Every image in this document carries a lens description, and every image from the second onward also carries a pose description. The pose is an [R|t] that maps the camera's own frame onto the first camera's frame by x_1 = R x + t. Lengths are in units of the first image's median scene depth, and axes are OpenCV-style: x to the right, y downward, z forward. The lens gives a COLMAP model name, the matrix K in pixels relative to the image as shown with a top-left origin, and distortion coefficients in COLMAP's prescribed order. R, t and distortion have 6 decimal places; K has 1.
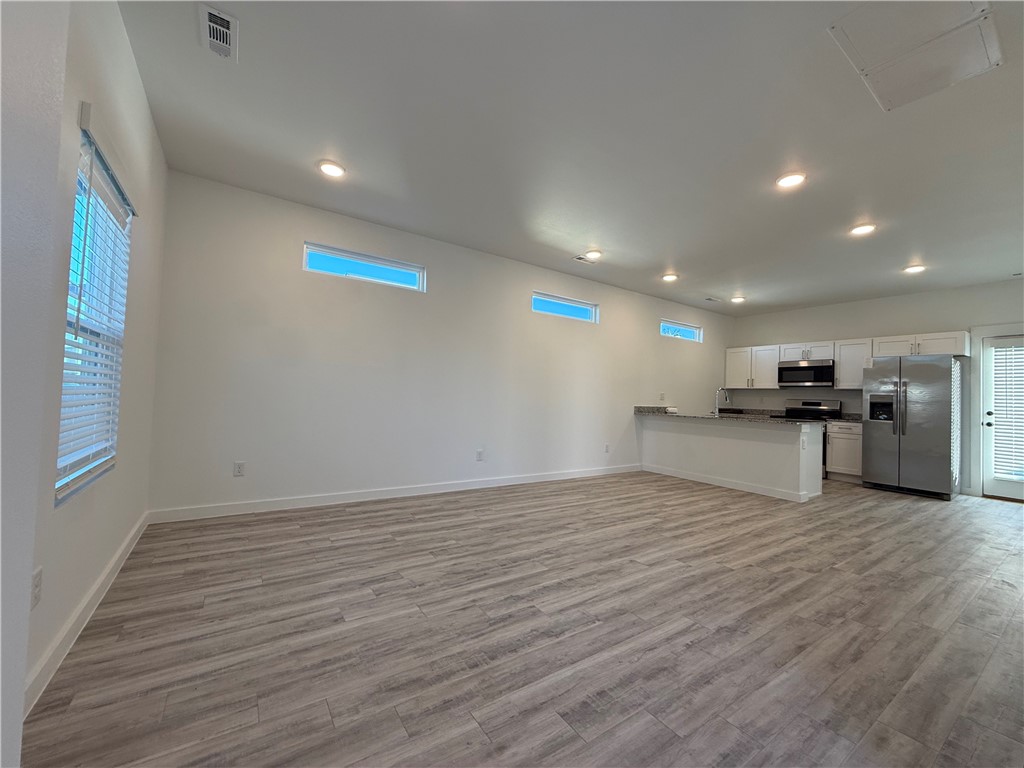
lens RADIAL K [[407.6, 0, 508.9], [0, 407.6, 382.5], [0, 0, 1]] dist [-0.001334, 0.000010]
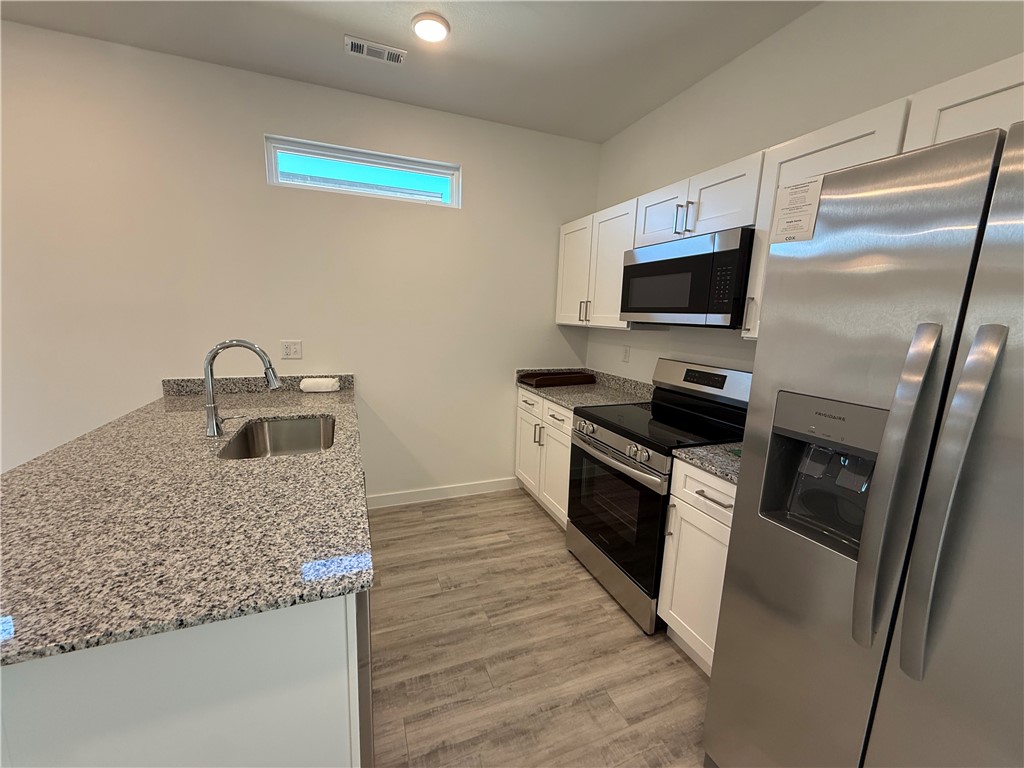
lens RADIAL K [[407.6, 0, 508.9], [0, 407.6, 382.5], [0, 0, 1]] dist [-0.001334, 0.000010]
pose [[0.974852, 0.031926, -0.220555, 1.391778], [0.011101, 0.981500, 0.191142, -0.017996], [0.222577, -0.188784, 0.956462, 1.366124]]
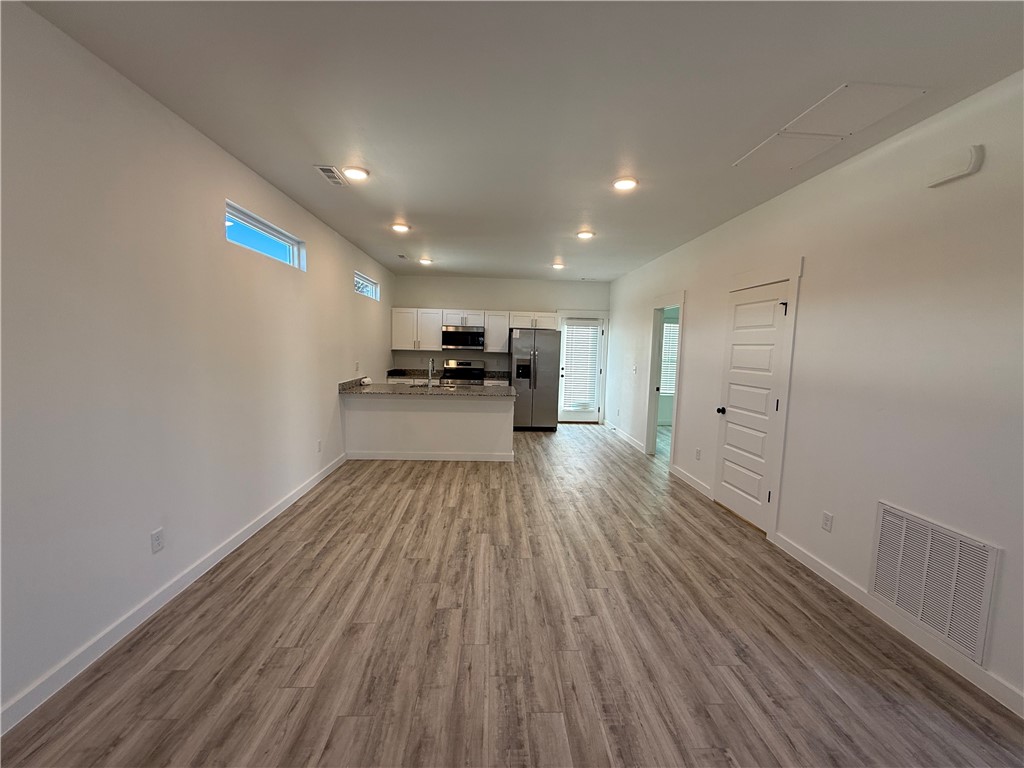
lens RADIAL K [[407.6, 0, 508.9], [0, 407.6, 382.5], [0, 0, 1]] dist [-0.001334, 0.000010]
pose [[0.522676, -0.099351, 0.846722, -0.354622], [-0.035643, 0.989771, 0.138138, -0.123431], [-0.851786, -0.102381, 0.513789, 0.625586]]
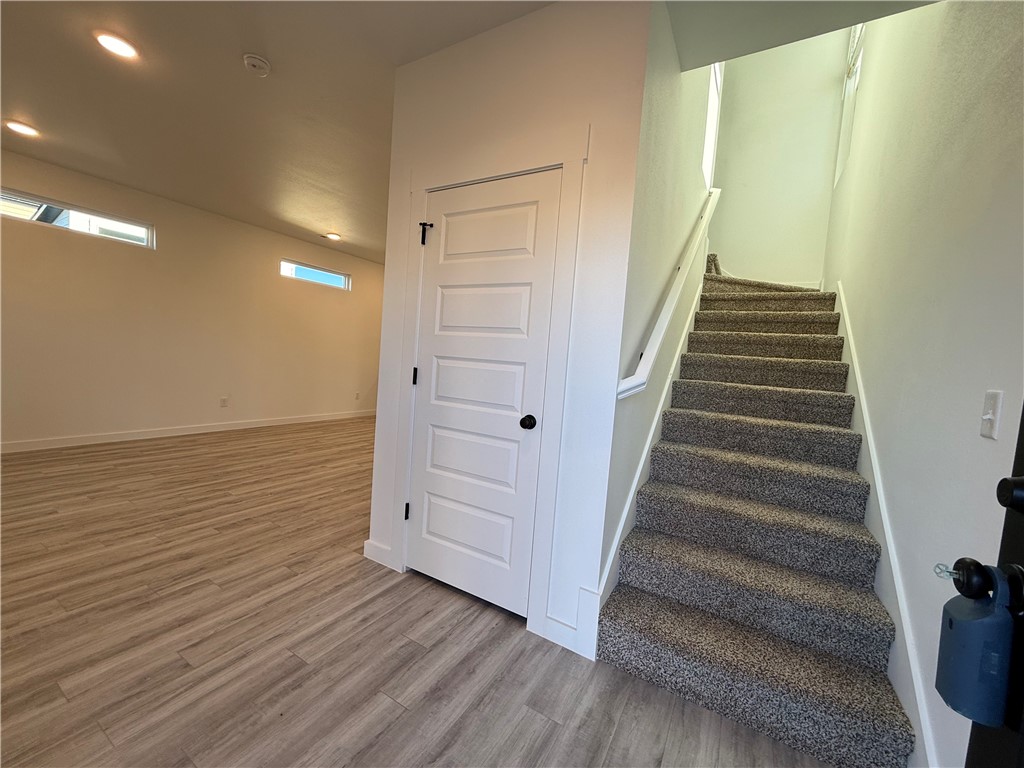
lens RADIAL K [[407.6, 0, 508.9], [0, 407.6, 382.5], [0, 0, 1]] dist [-0.001334, 0.000010]
pose [[0.903827, 0.004275, 0.427877, 0.233421], [-0.053937, 0.993113, 0.104010, -0.052992], [-0.424485, -0.117085, 0.897833, -0.508009]]
